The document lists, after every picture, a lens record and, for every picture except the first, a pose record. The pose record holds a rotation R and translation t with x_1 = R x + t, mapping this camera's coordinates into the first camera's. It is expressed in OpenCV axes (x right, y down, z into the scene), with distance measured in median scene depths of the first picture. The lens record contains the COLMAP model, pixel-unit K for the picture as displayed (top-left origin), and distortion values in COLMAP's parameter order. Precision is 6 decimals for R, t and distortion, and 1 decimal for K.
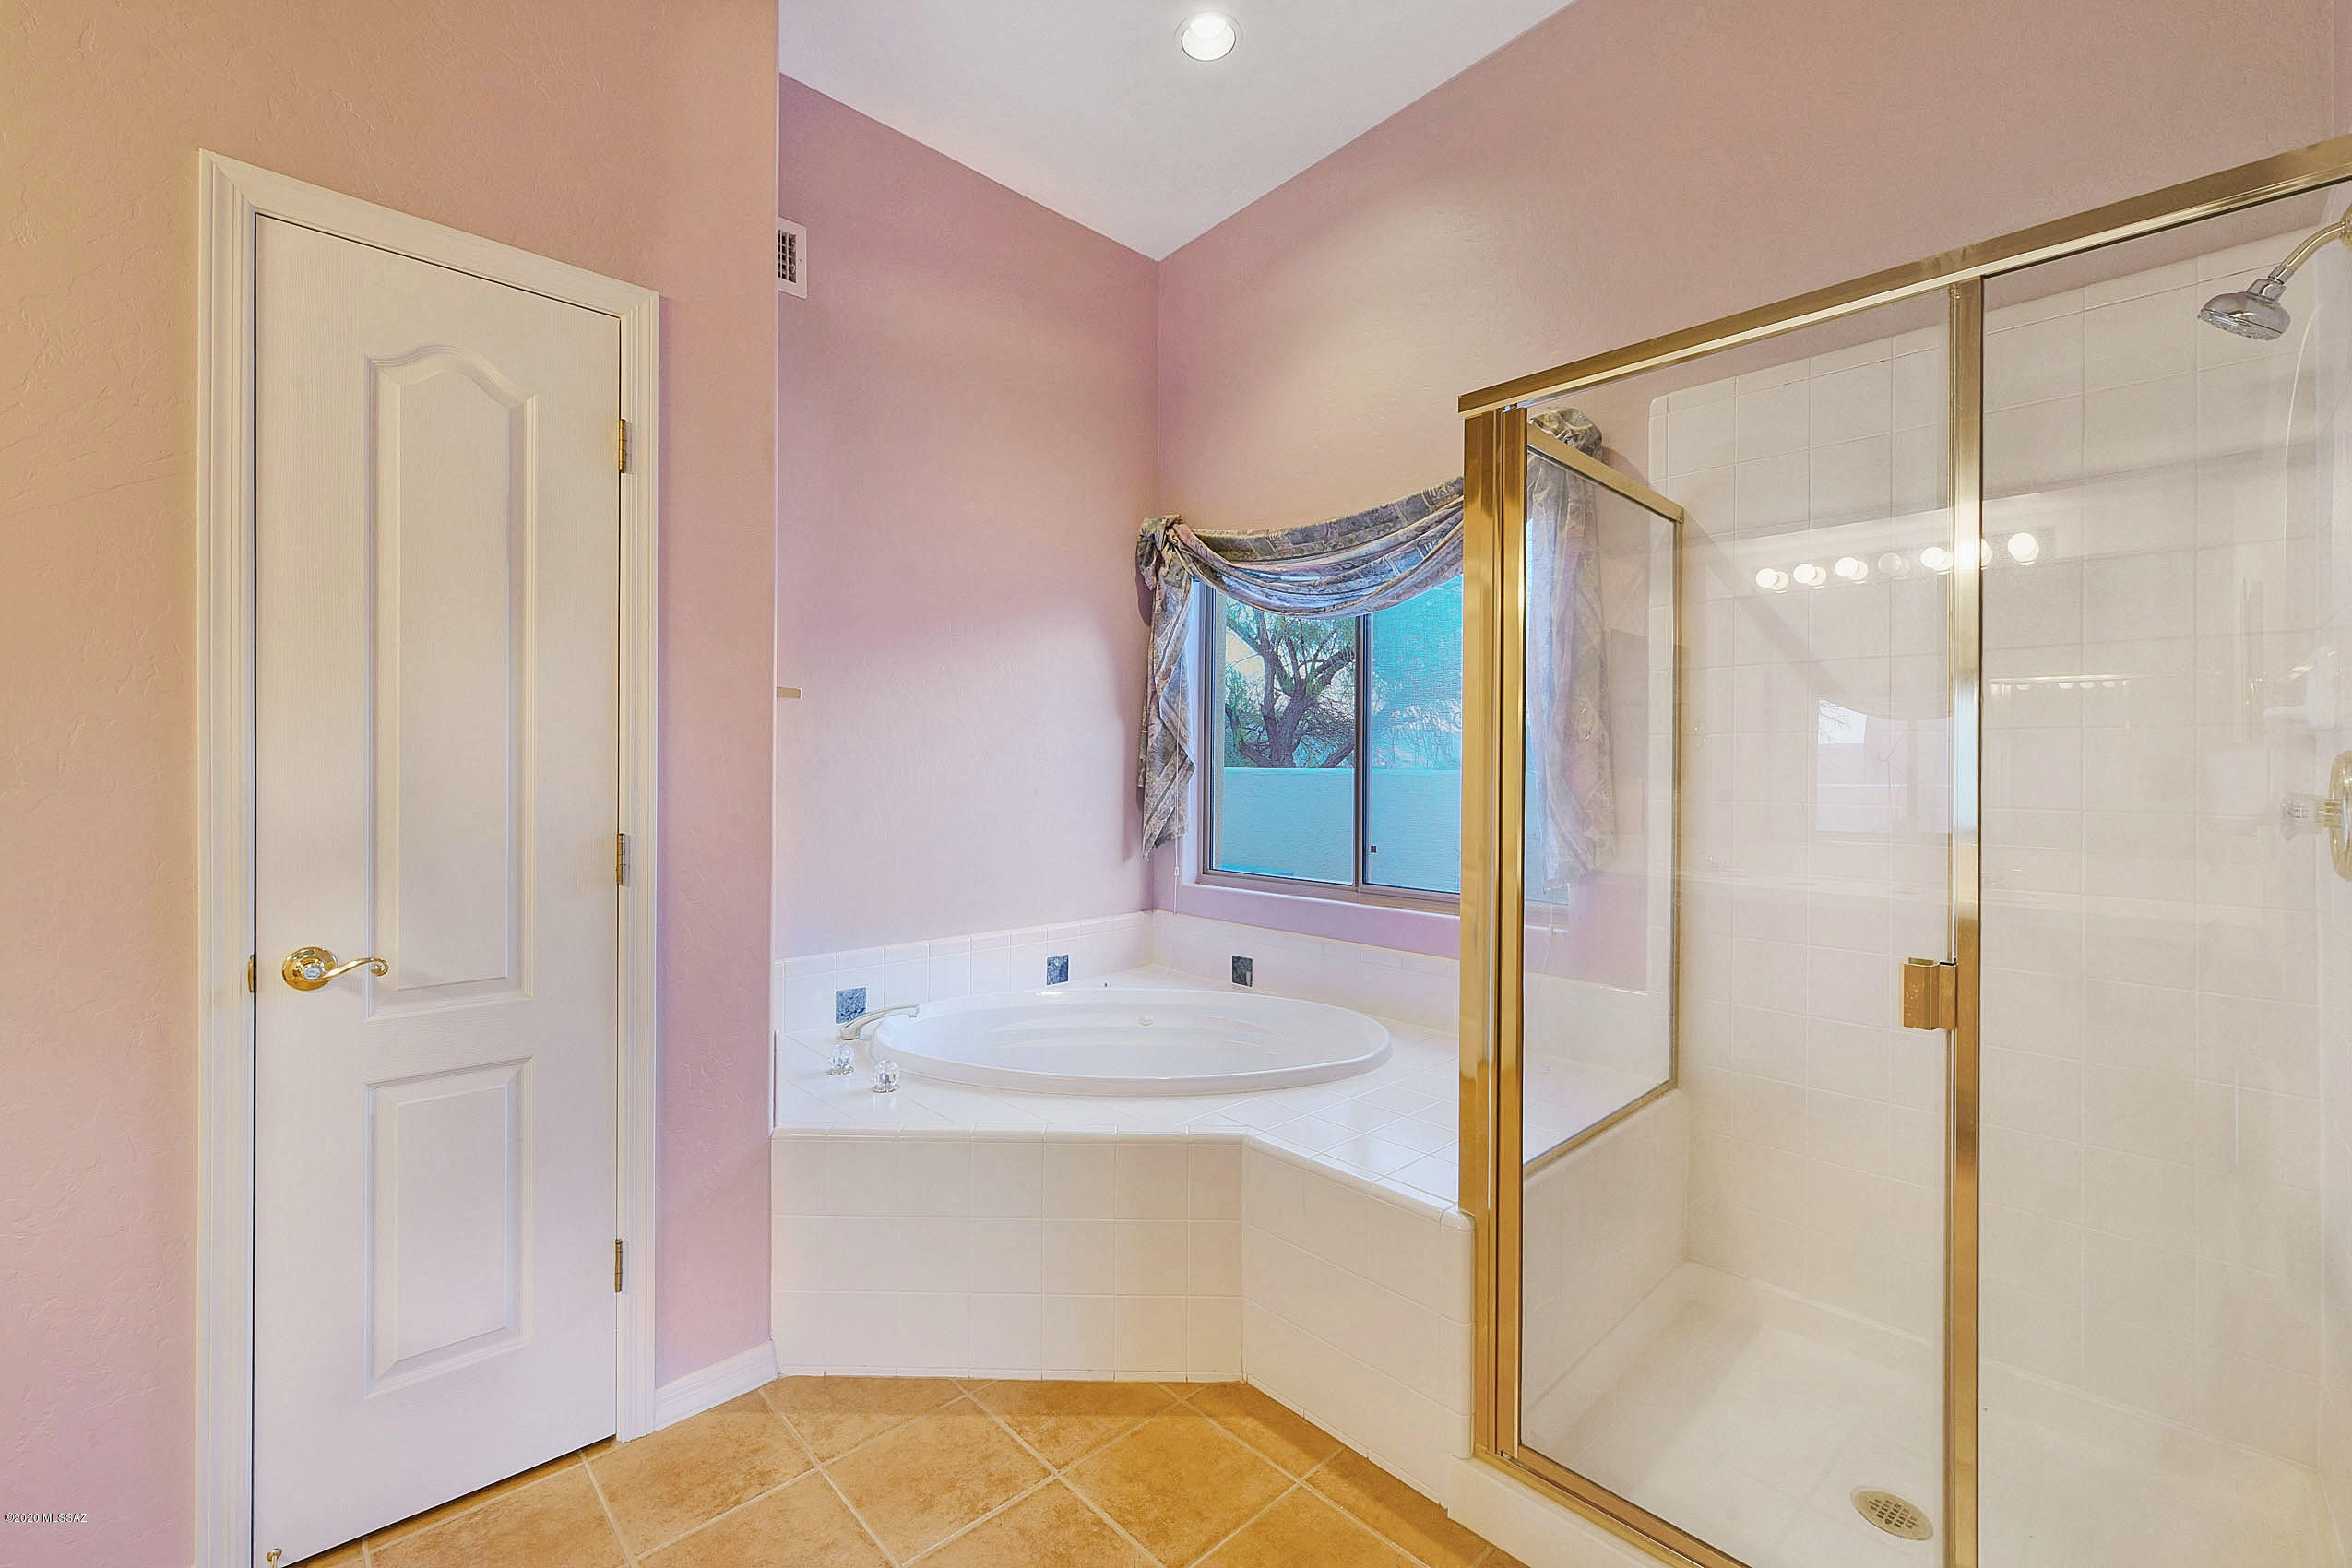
lens RADIAL K [[965.5, 0, 1185.5], [0, 965.5, 787.3], [0, 0, 1]] dist [-0.000660, -0.000592]
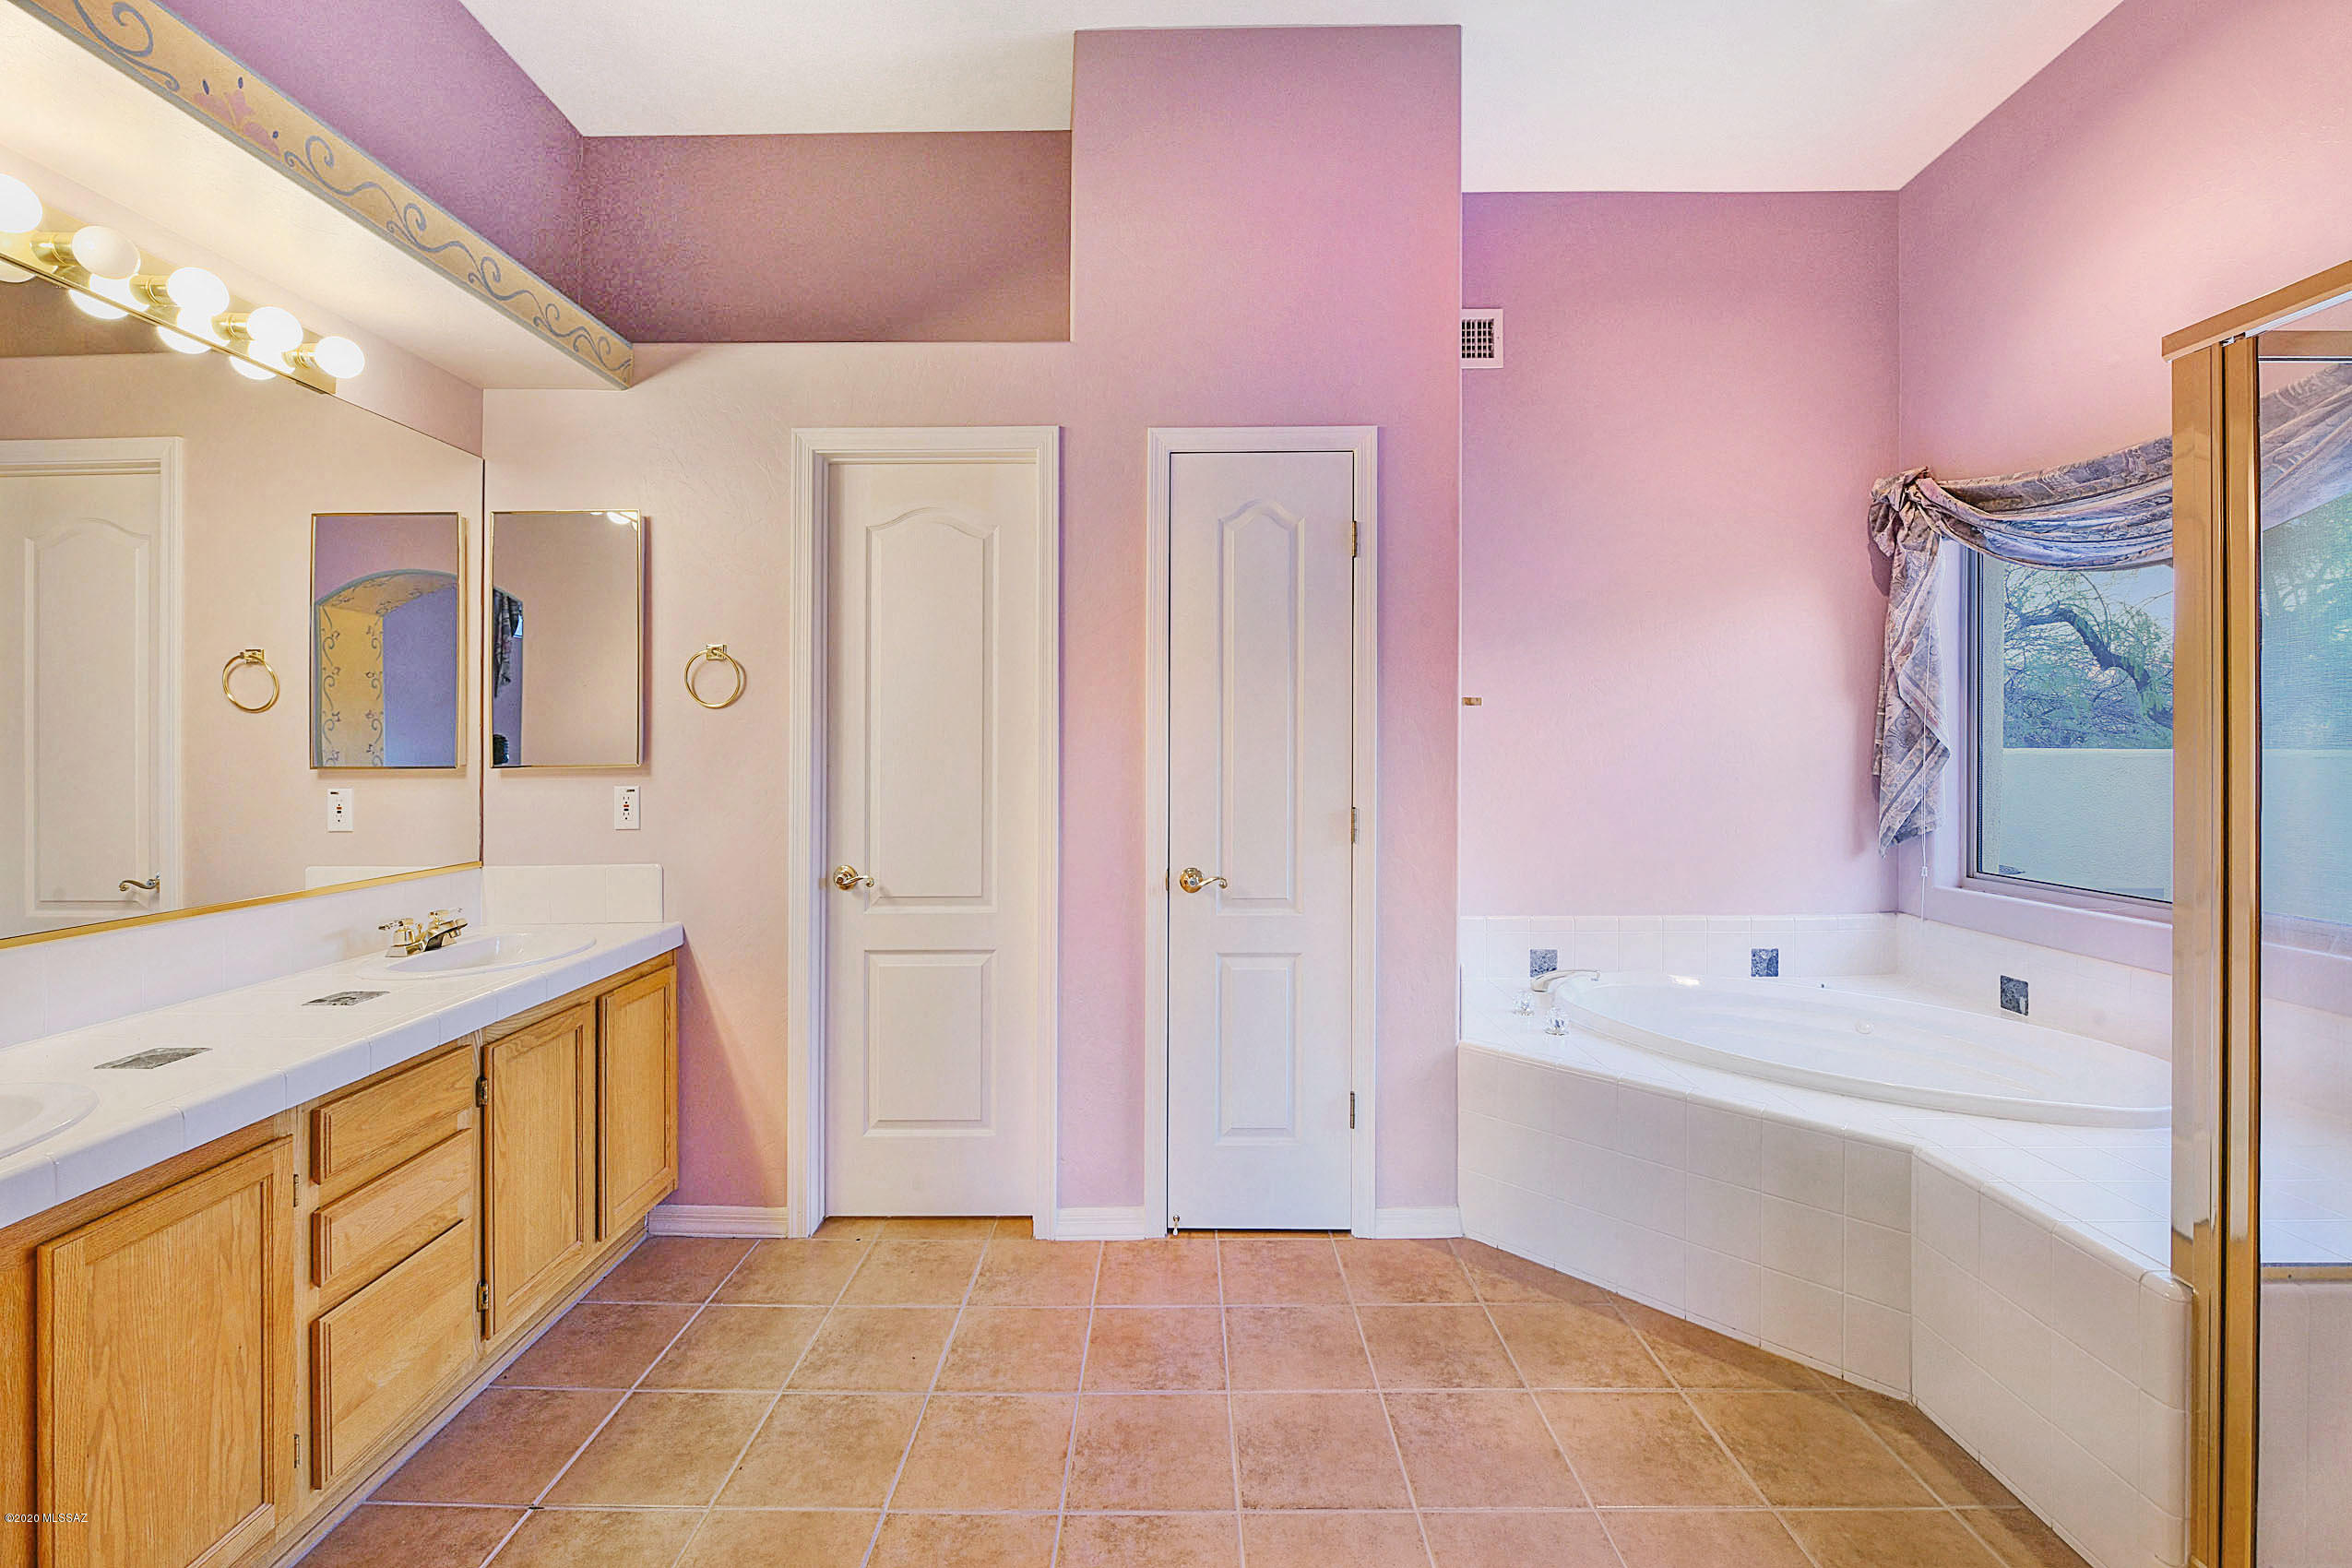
lens RADIAL K [[953.6, 0, 1157.5], [0, 953.6, 750.6], [0, 0, 1]] dist [-0.000073, -0.000159]
pose [[0.705817, -0.009994, -0.708324, 0.123950], [-0.002527, 0.999859, -0.016626, -0.007485], [0.708390, 0.013524, 0.705692, -0.120635]]
